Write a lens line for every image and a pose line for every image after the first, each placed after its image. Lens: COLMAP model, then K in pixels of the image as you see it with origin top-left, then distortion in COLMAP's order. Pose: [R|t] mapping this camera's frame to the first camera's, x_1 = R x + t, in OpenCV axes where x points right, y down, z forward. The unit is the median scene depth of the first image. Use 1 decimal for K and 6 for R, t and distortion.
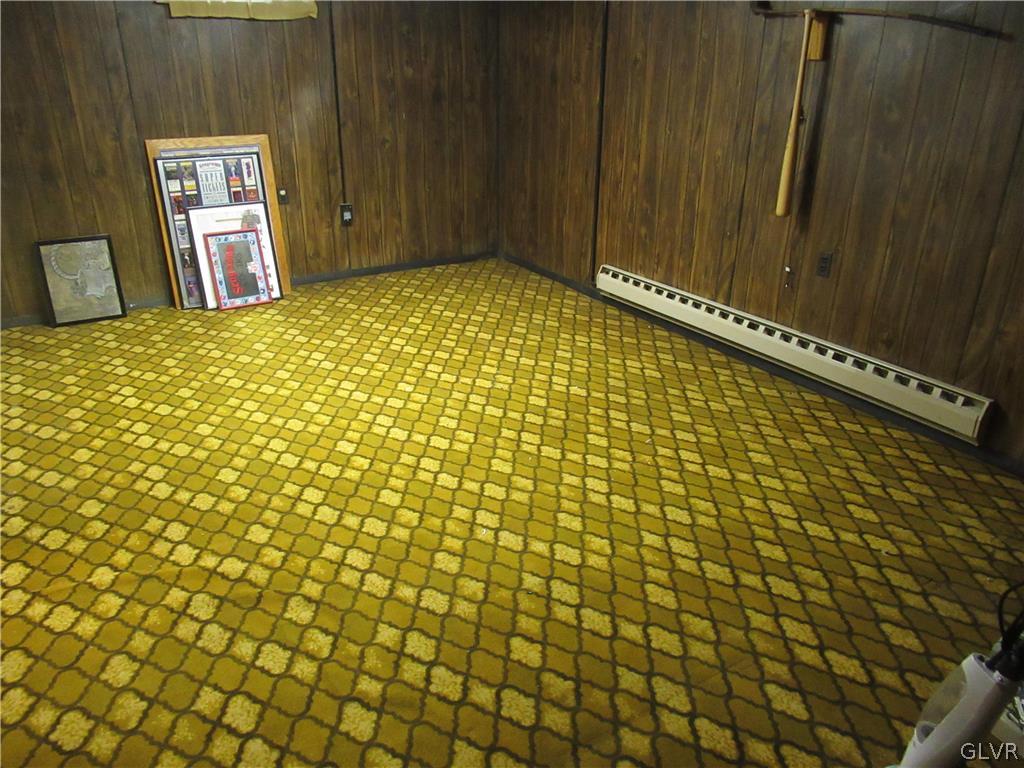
lens RADIAL K [[777.3, 0, 512.0], [0, 777.3, 384.0], [0, 0, 1]] dist [-0.001641, 0.005825]
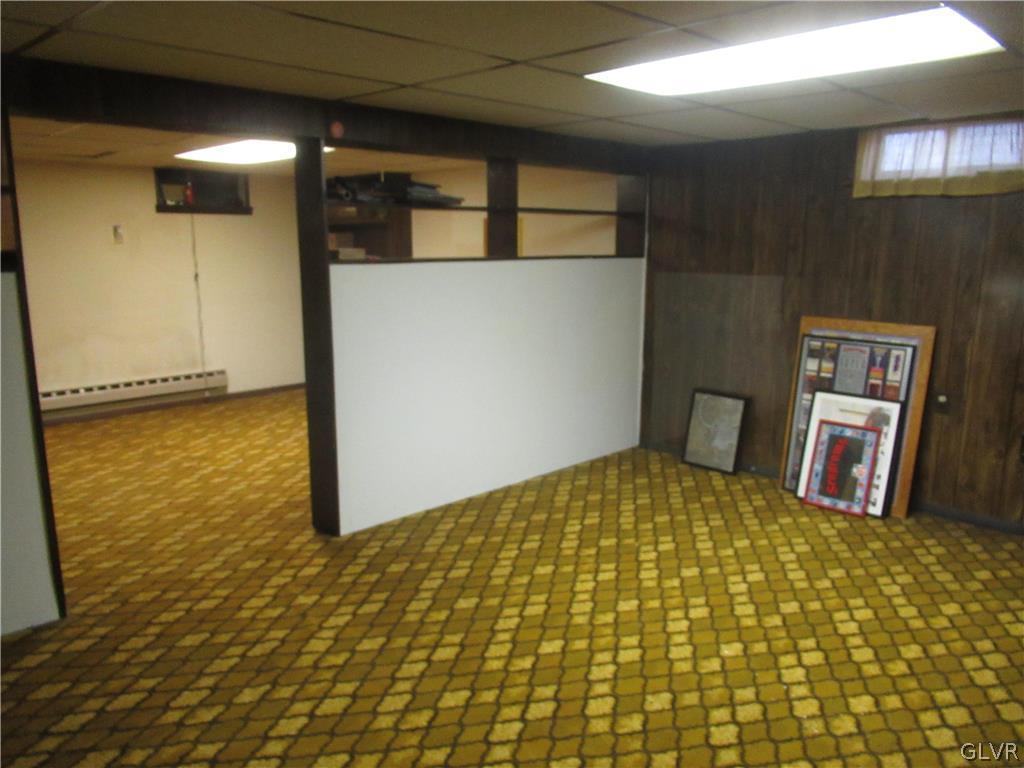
lens RADIAL K [[777.3, 0, 512.0], [0, 777.3, 384.0], [0, 0, 1]] dist [-0.001641, 0.005825]
pose [[0.248216, 0.184816, -0.950911, 0.370417], [-0.386416, 0.919041, 0.077756, -0.161817], [0.888297, 0.348147, 0.299536, 0.390505]]
